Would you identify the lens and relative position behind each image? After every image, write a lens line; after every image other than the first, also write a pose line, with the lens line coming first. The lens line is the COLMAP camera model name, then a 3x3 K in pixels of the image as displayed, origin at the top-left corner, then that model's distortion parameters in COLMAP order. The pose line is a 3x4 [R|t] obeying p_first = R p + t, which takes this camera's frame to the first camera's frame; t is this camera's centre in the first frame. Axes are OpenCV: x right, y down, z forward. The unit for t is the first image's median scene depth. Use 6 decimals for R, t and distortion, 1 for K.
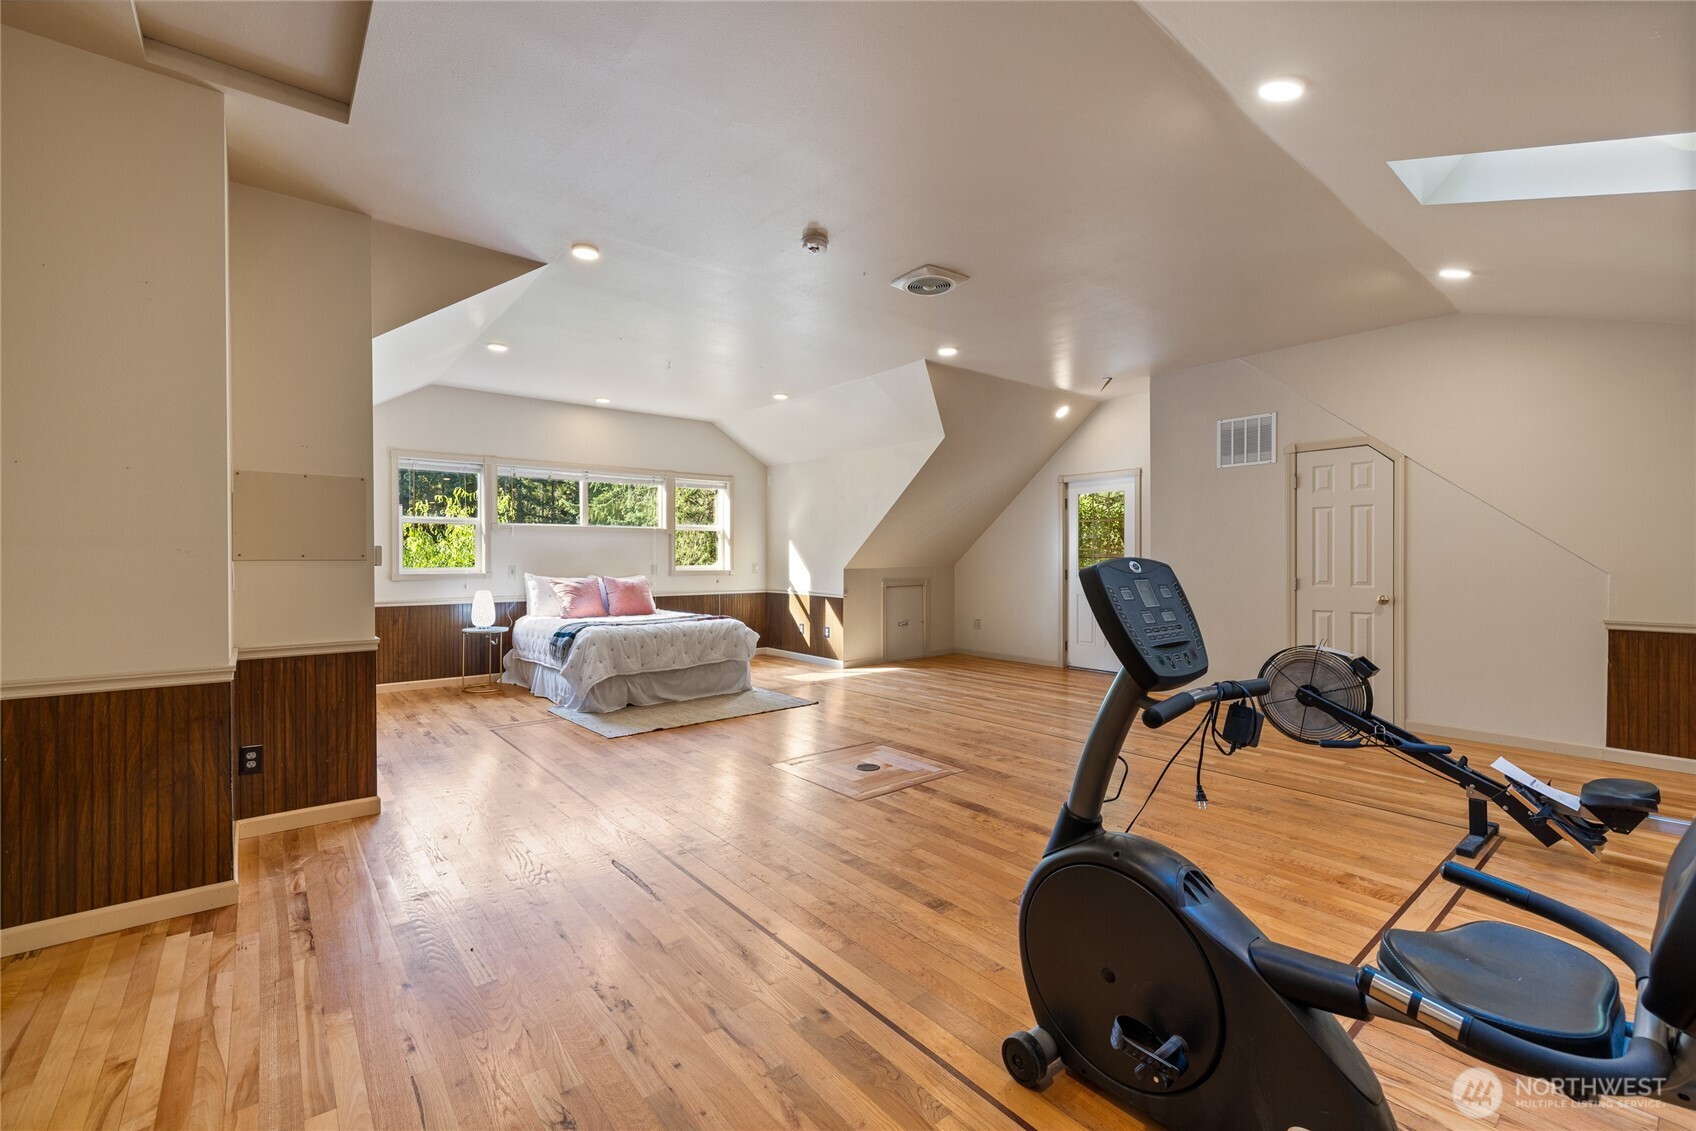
lens RADIAL K [[717.6, 0, 851.6], [0, 717.6, 561.8], [0, 0, 1]] dist [0.001886, -0.000239]
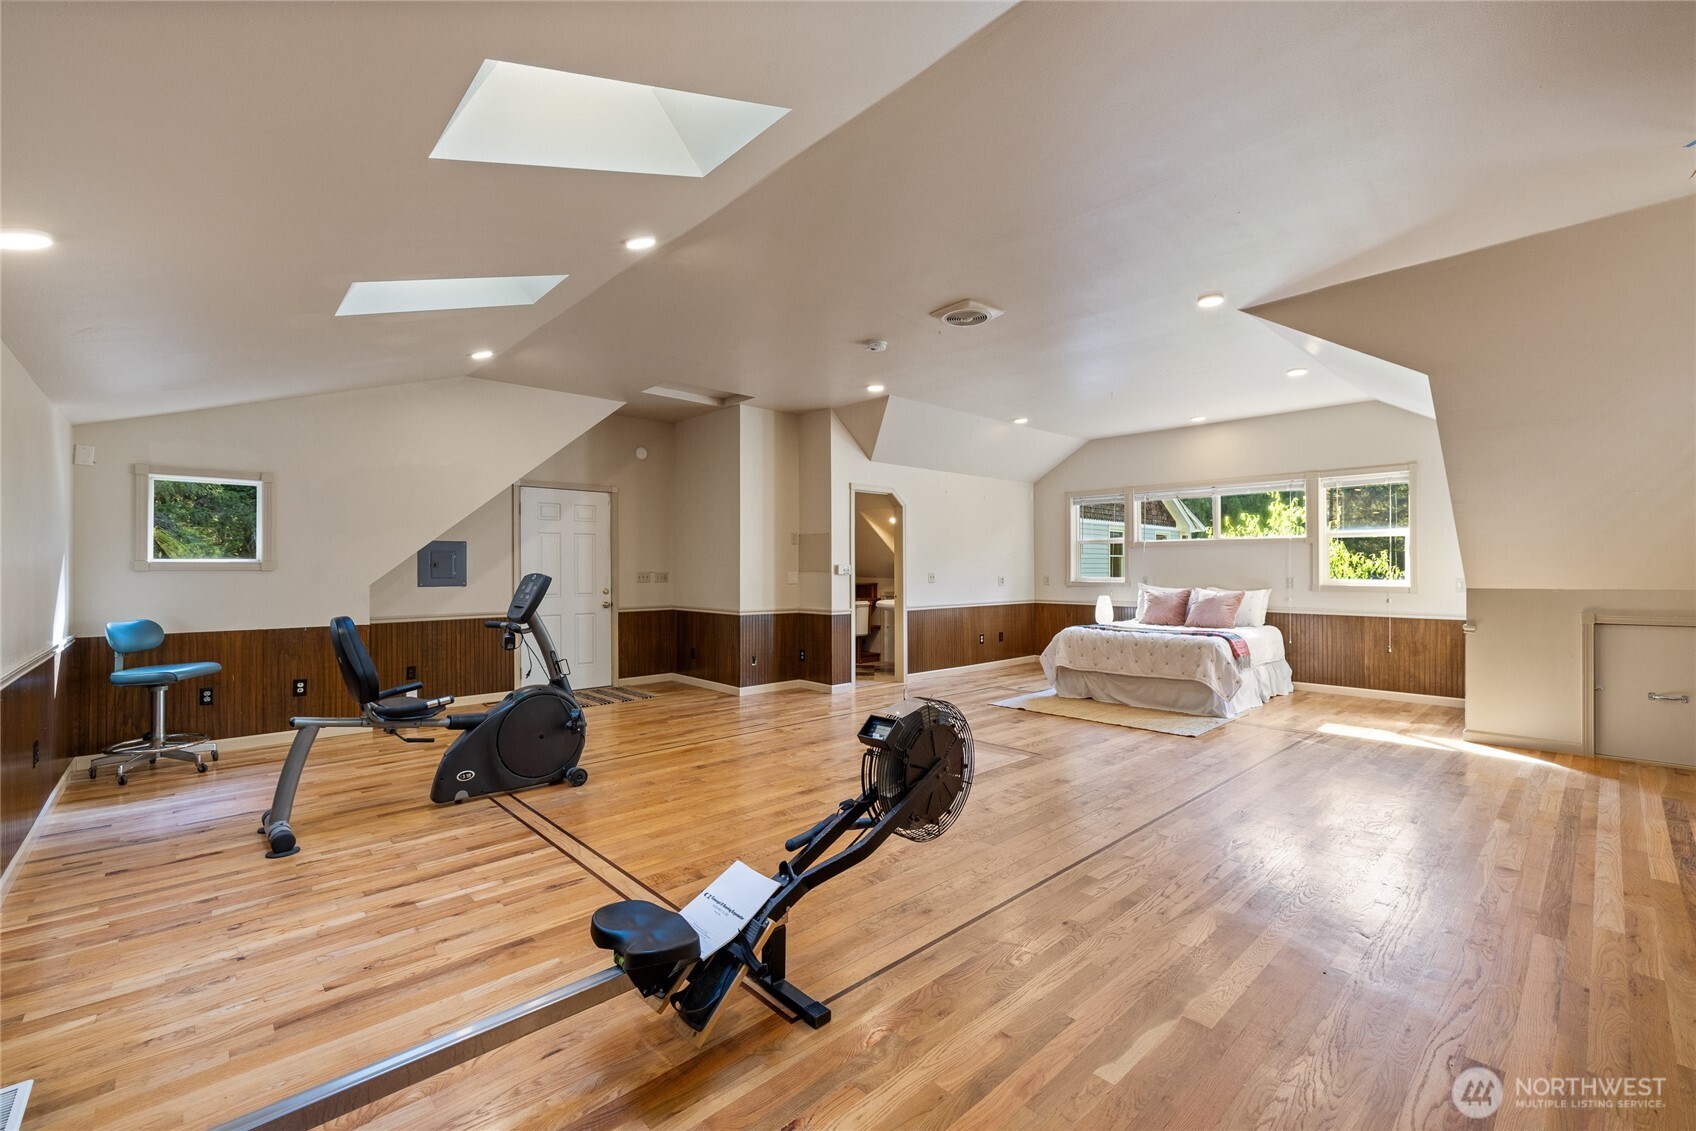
lens RADIAL K [[717.6, 0, 851.6], [0, 717.6, 565.7], [0, 0, 1]] dist [0.001886, -0.000239]
pose [[0.063245, -0.002281, -0.997995, 0.807384], [-0.007019, 0.999972, -0.002730, -0.007659], [0.997973, 0.007178, 0.063227, 0.529213]]
